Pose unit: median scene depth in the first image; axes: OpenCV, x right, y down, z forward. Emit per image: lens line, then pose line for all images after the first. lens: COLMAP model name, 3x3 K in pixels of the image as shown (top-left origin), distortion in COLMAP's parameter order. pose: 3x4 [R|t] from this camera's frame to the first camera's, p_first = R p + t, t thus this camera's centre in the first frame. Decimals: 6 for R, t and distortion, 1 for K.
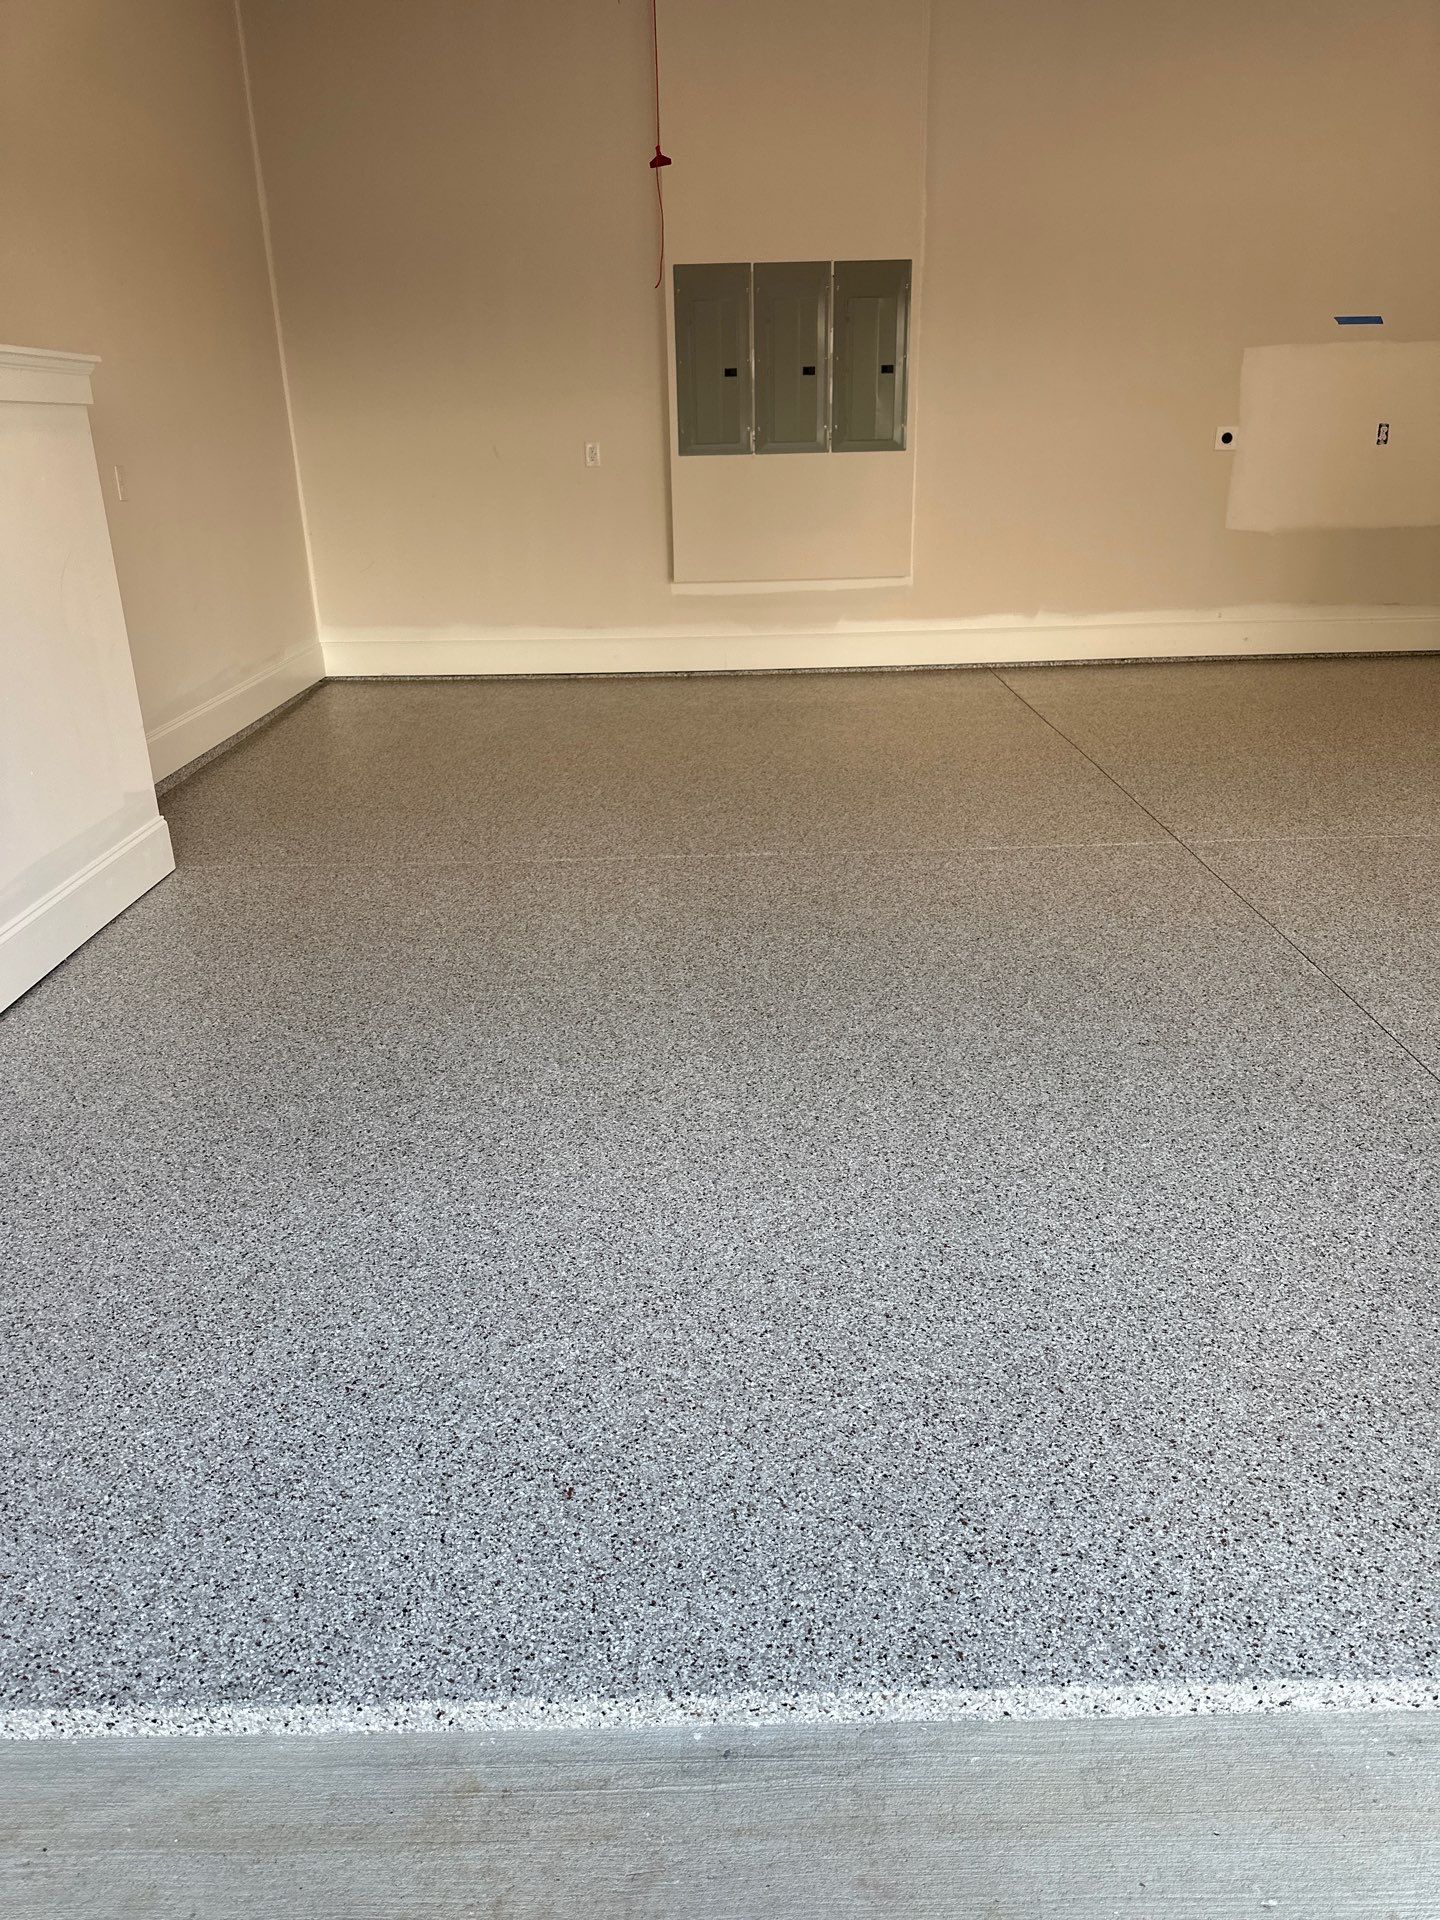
lens RADIAL K [[1337.8, 0, 729.2], [0, 1337.8, 961.4], [0, 0, 1]] dist [0.057250, -0.078089]
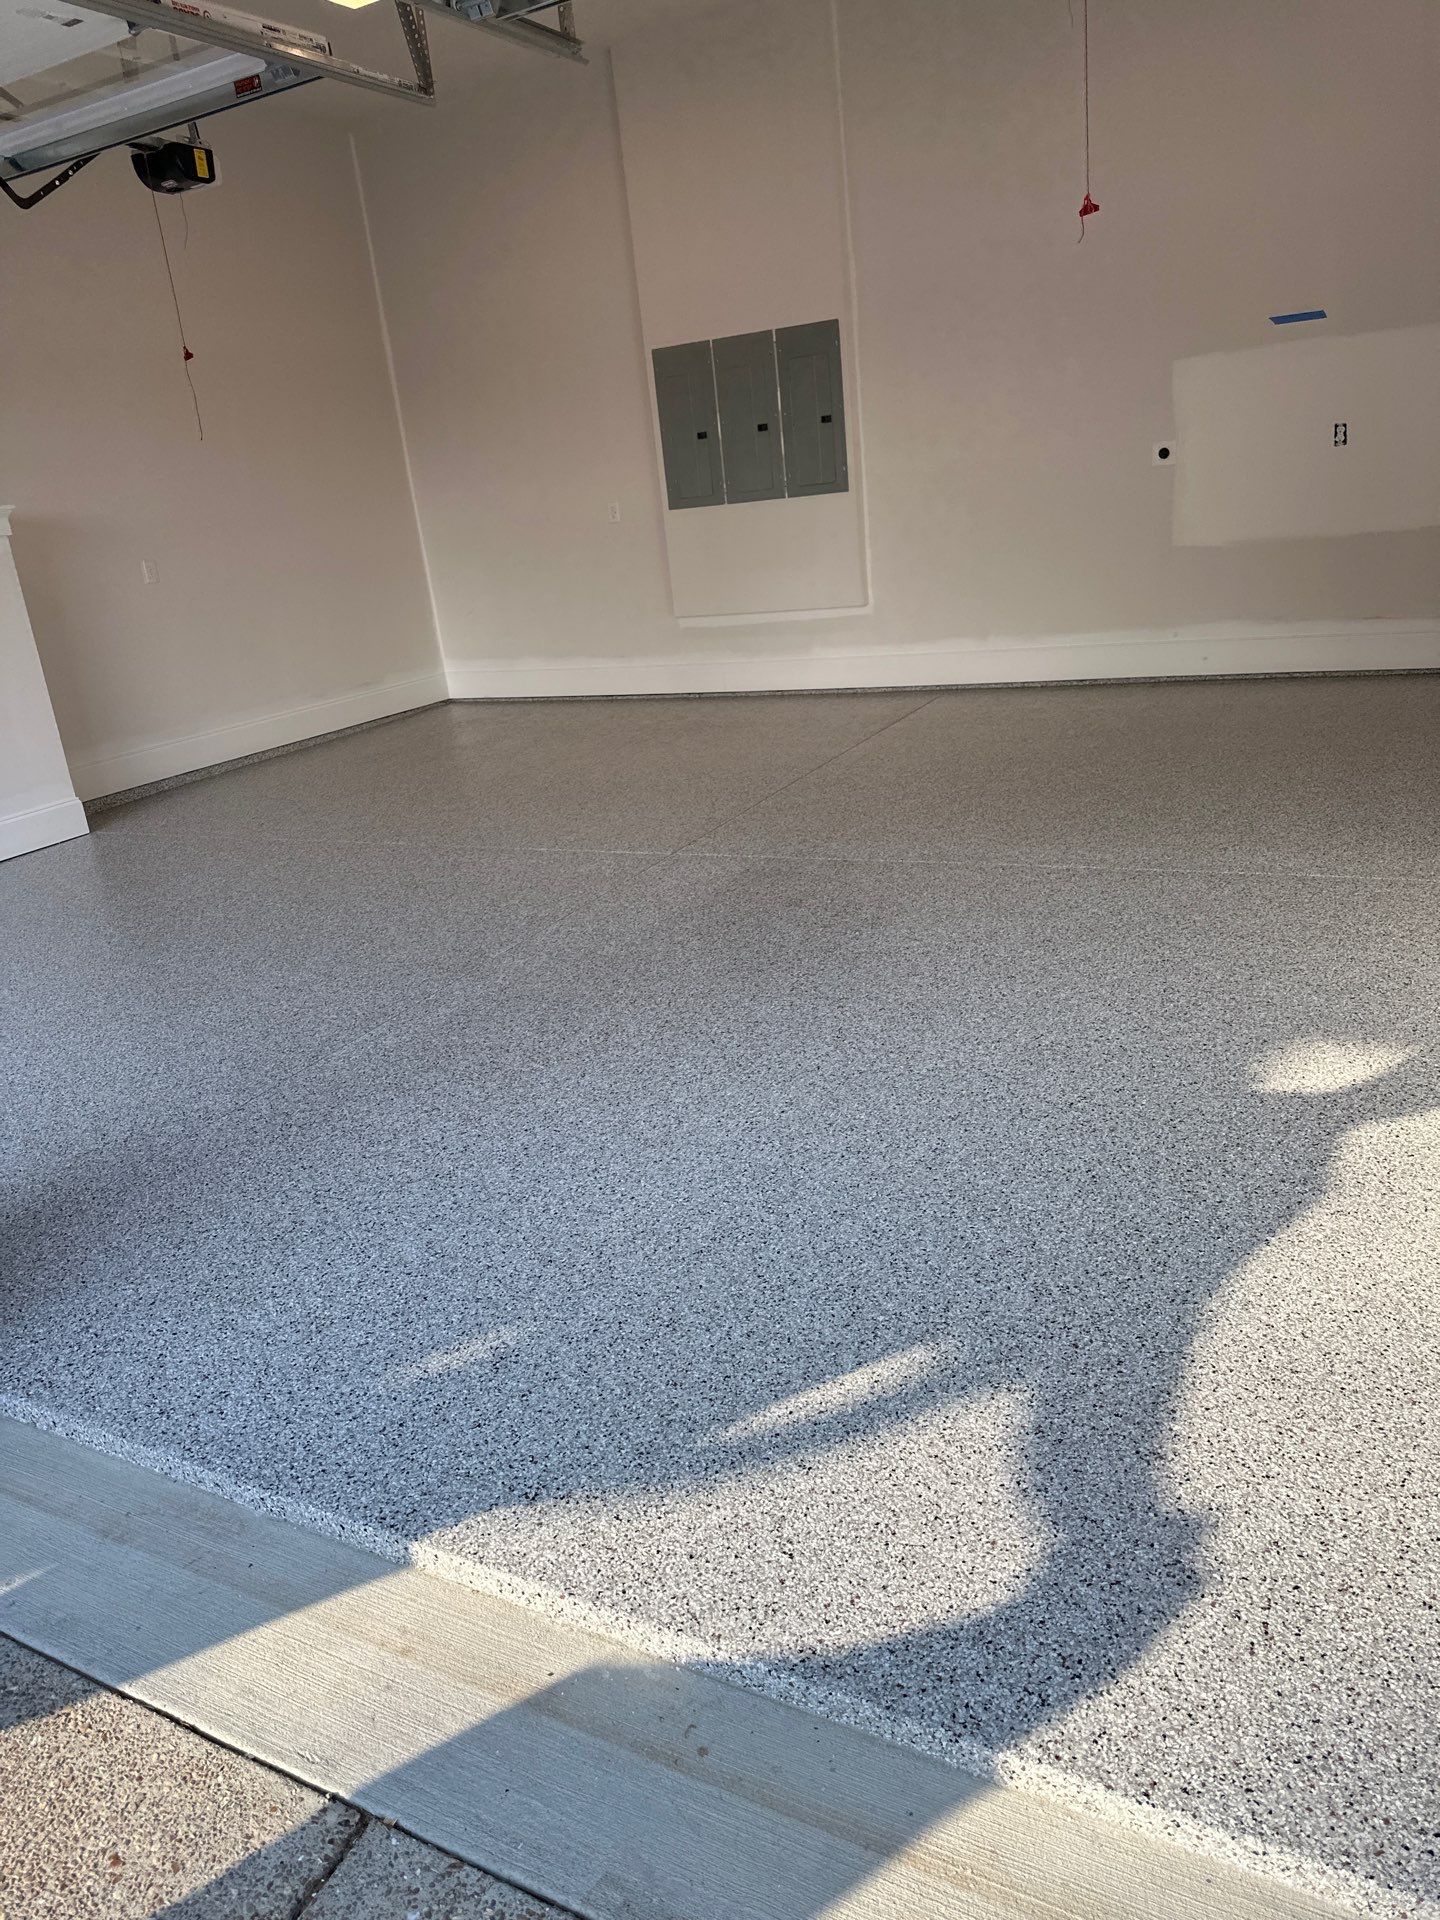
lens RADIAL K [[1337.8, 0, 711.7], [0, 1337.8, 950.7], [0, 0, 1]] dist [0.057250, -0.078089]
pose [[0.877411, 0.088926, -0.471425, 0.717614], [-0.093692, 0.995511, 0.013407, -0.018780], [0.470501, 0.032405, 0.881804, 0.005796]]
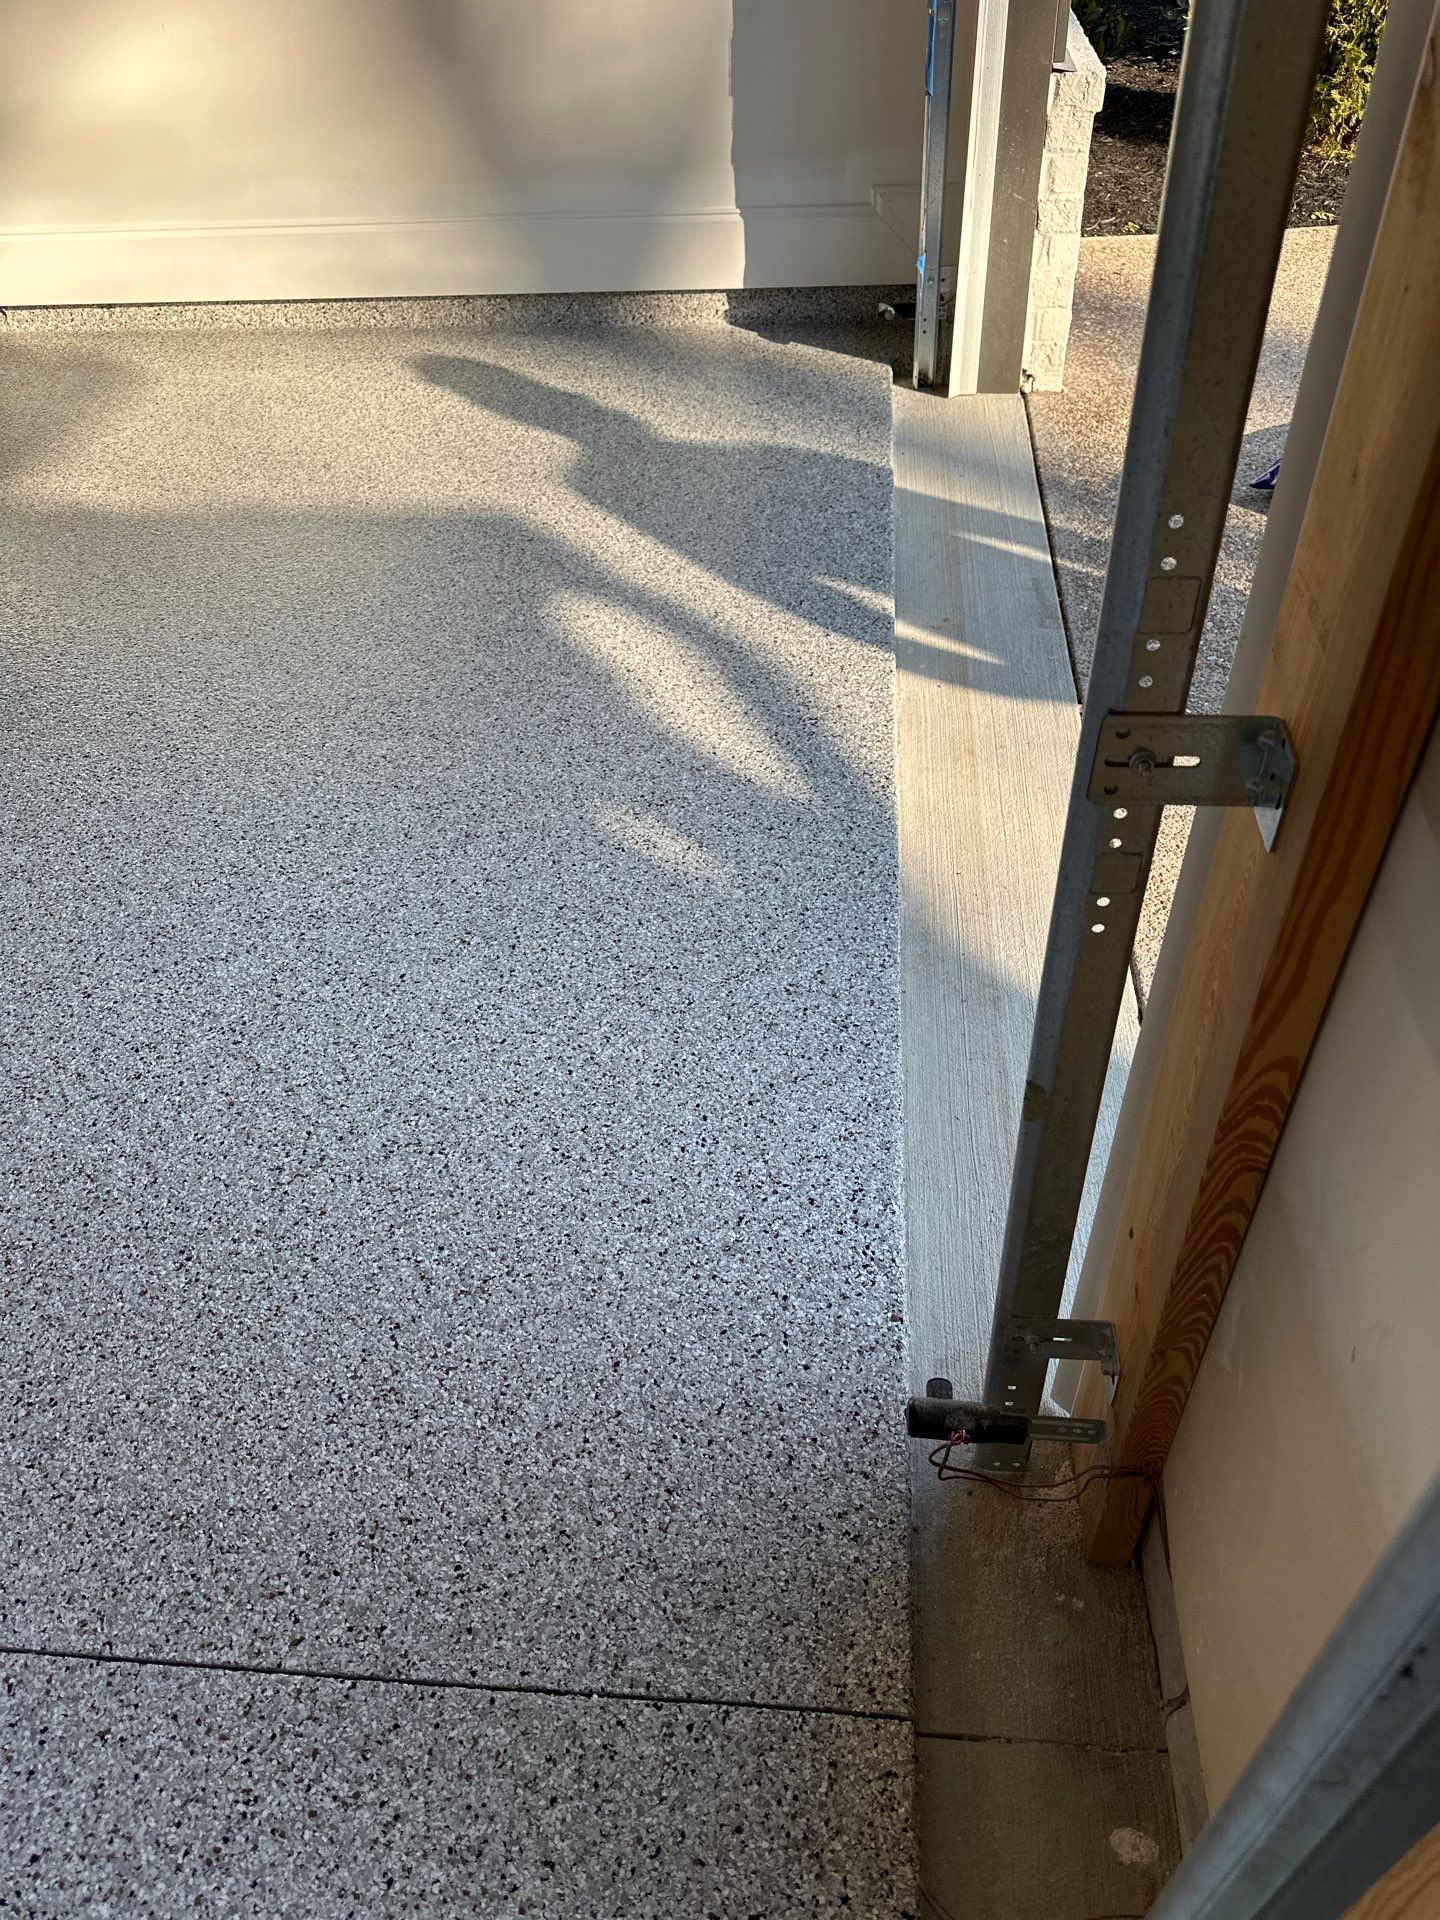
lens RADIAL K [[1337.8, 0, 724.5], [0, 1337.8, 962.4], [0, 0, 1]] dist [0.057250, -0.078089]
pose [[0.084480, -0.674632, 0.733304, 0.193358], [0.400936, 0.696745, 0.594808, -0.068112], [-0.912203, 0.243759, 0.329345, 0.199229]]
